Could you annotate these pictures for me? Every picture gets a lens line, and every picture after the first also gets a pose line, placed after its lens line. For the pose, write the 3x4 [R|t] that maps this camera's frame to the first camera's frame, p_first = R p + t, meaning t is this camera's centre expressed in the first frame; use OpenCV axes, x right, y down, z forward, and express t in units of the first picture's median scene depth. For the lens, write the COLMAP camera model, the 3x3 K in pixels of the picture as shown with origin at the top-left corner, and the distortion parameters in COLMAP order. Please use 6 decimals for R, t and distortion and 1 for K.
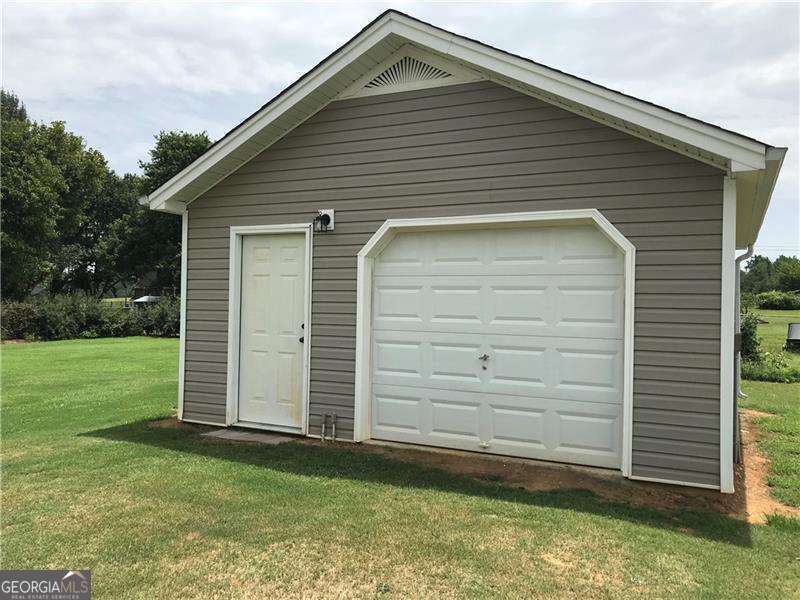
lens RADIAL K [[662.1, 0, 400.0], [0, 662.1, 300.0], [0, 0, 1]] dist [0.008550, -0.006845]
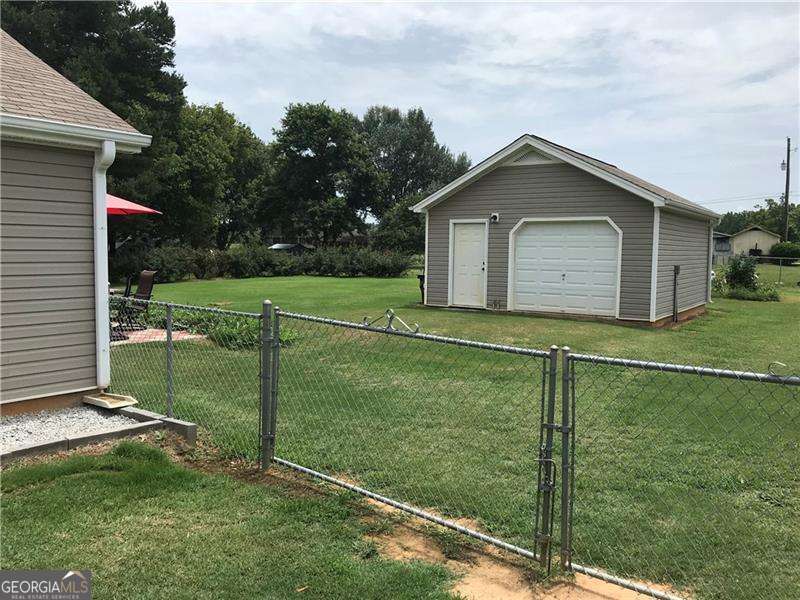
lens RADIAL K [[653.4, 0, 400.0], [0, 653.4, 300.0], [0, 0, 1]] dist [0.021187, 0.004051]
pose [[0.991738, 0.005453, -0.128164, -0.144095], [0.005376, 0.996452, 0.083990, -0.026320], [0.128167, -0.083985, 0.988190, -1.324532]]
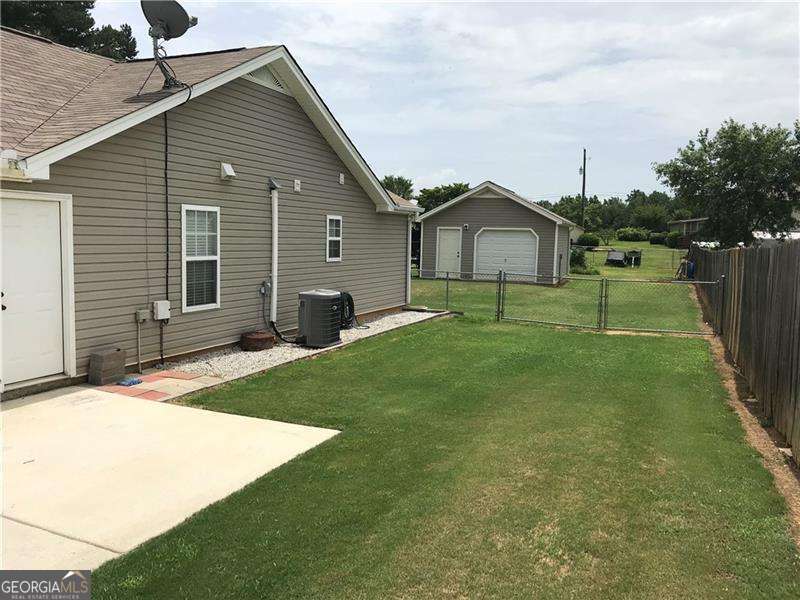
lens RADIAL K [[657.3, 0, 400.2], [0, 657.3, 318.4], [0, 0, 1]] dist [0.015408, 0.005291]
pose [[0.989022, -0.014993, 0.147006, -1.093792], [-0.005405, 0.990503, 0.137385, -0.113773], [-0.147669, -0.136672, 0.979548, -2.921078]]
